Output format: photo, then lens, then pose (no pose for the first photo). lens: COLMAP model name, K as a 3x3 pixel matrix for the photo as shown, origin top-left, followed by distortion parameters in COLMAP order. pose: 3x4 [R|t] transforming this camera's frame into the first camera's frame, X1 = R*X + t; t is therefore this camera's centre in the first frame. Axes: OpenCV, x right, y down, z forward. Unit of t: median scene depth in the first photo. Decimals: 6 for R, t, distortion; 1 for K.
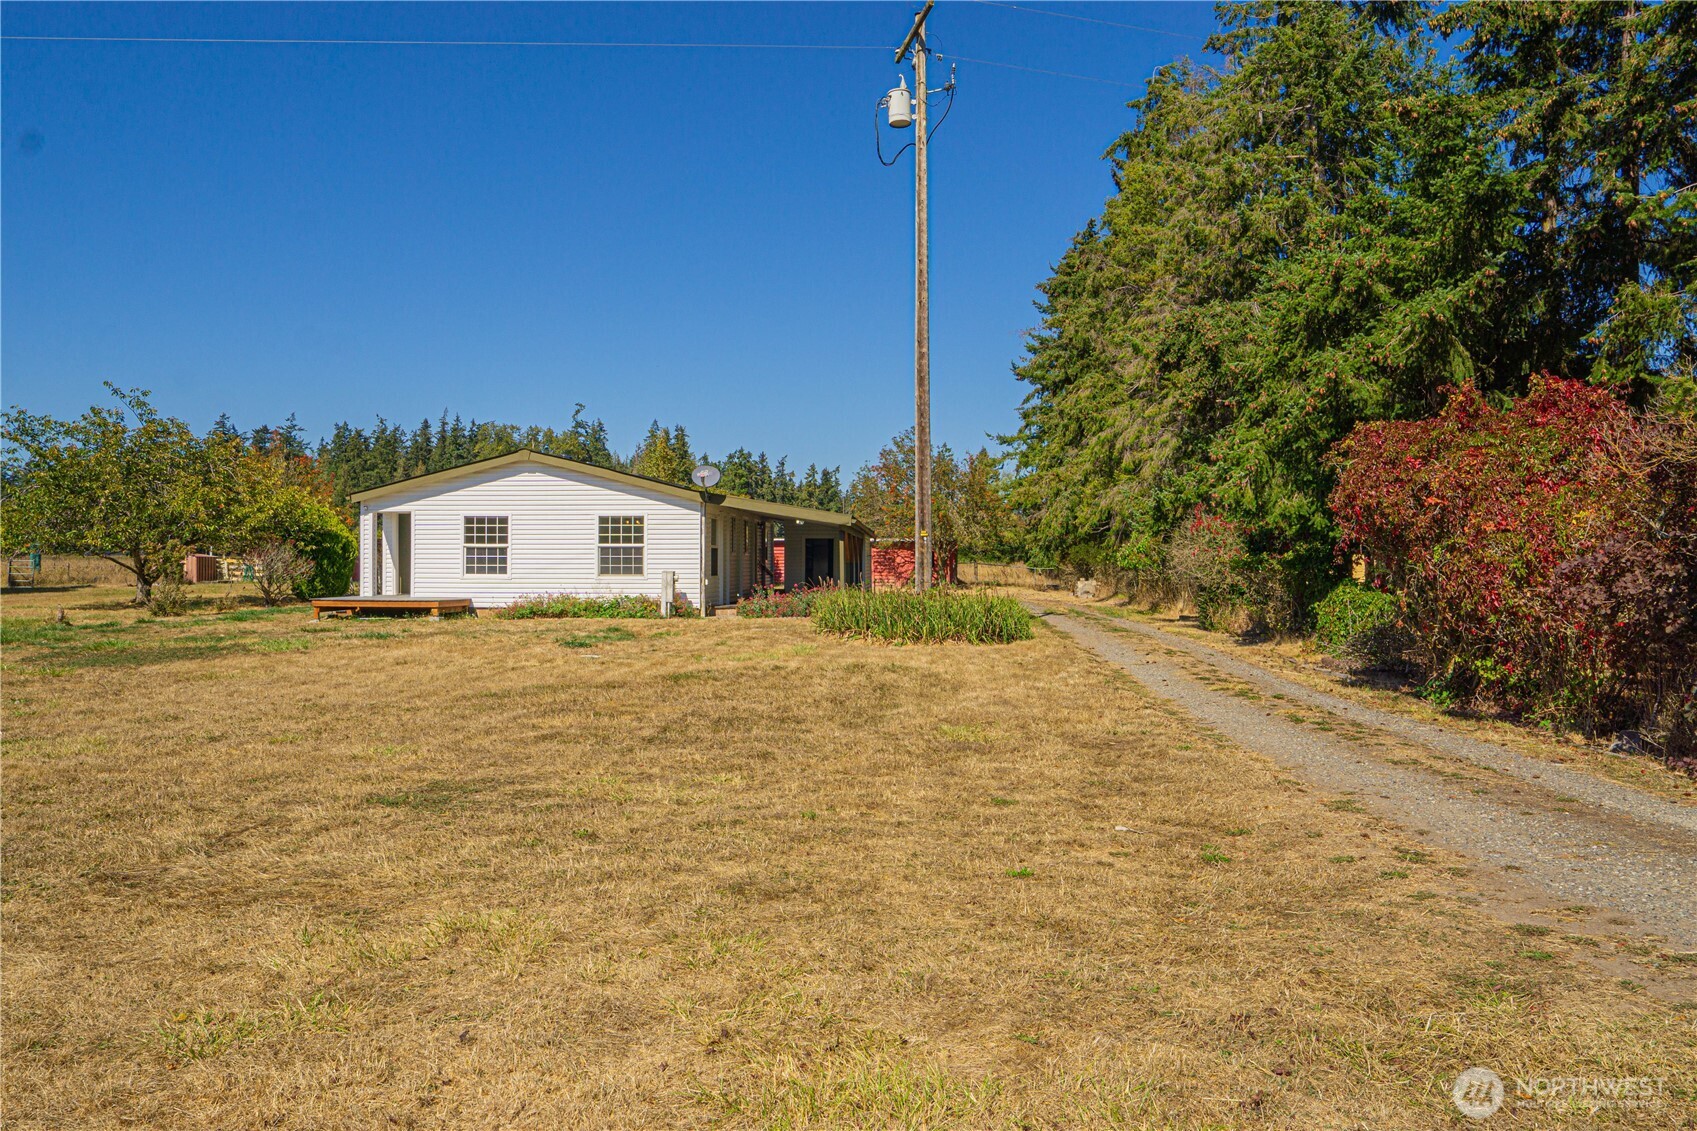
lens RADIAL K [[1215.2, 0, 800.5], [0, 1215.2, 515.7], [0, 0, 1]] dist [-0.074684, 0.039555]
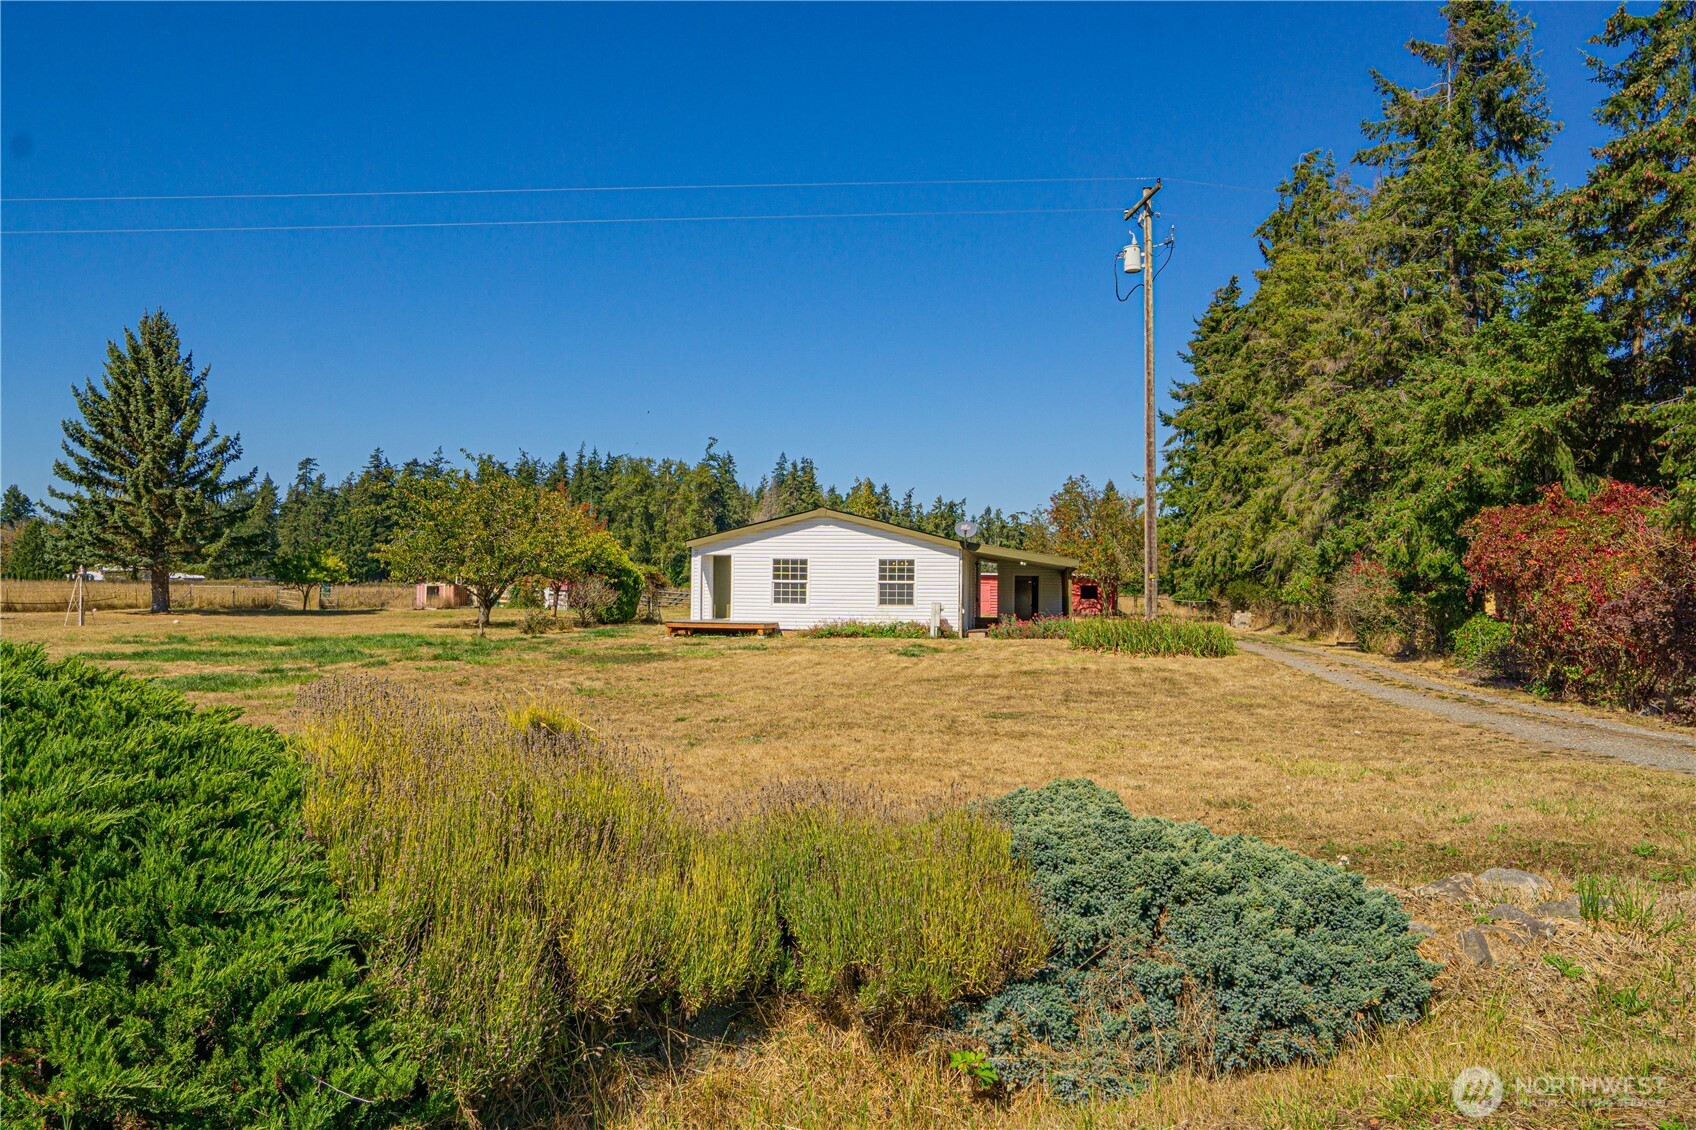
lens RADIAL K [[1214.5, 0, 791.1], [0, 1214.5, 518.4], [0, 0, 1]] dist [-0.074684, 0.039555]
pose [[0.994957, 0.002803, -0.100263, -0.128636], [-0.004996, 0.999753, -0.021635, -0.014625], [0.100178, 0.022027, 0.994726, -0.294494]]
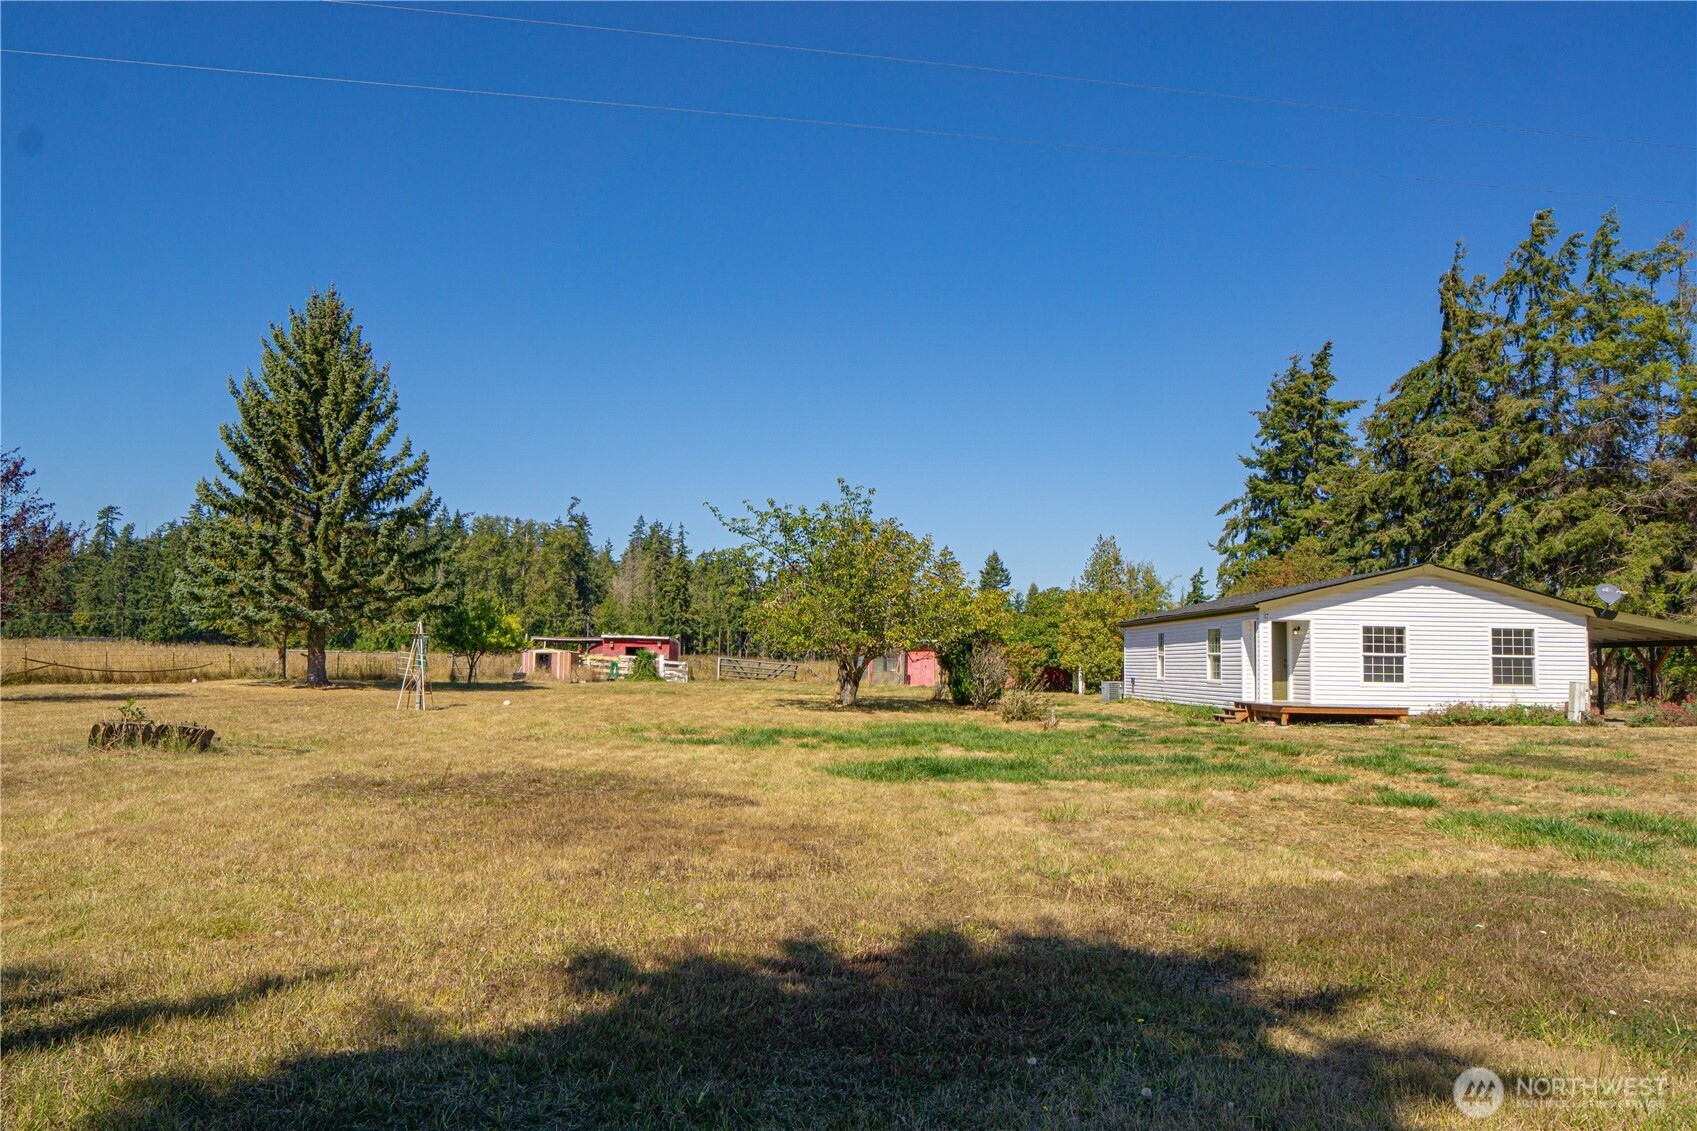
lens RADIAL K [[1215.2, 0, 796.3], [0, 1215.2, 568.8], [0, 0, 1]] dist [-0.074684, 0.039555]
pose [[0.997162, 0.023811, 0.071428, -0.841027], [-0.021099, 0.999036, -0.038487, 0.001040], [-0.072275, 0.036871, 0.996703, 0.005401]]
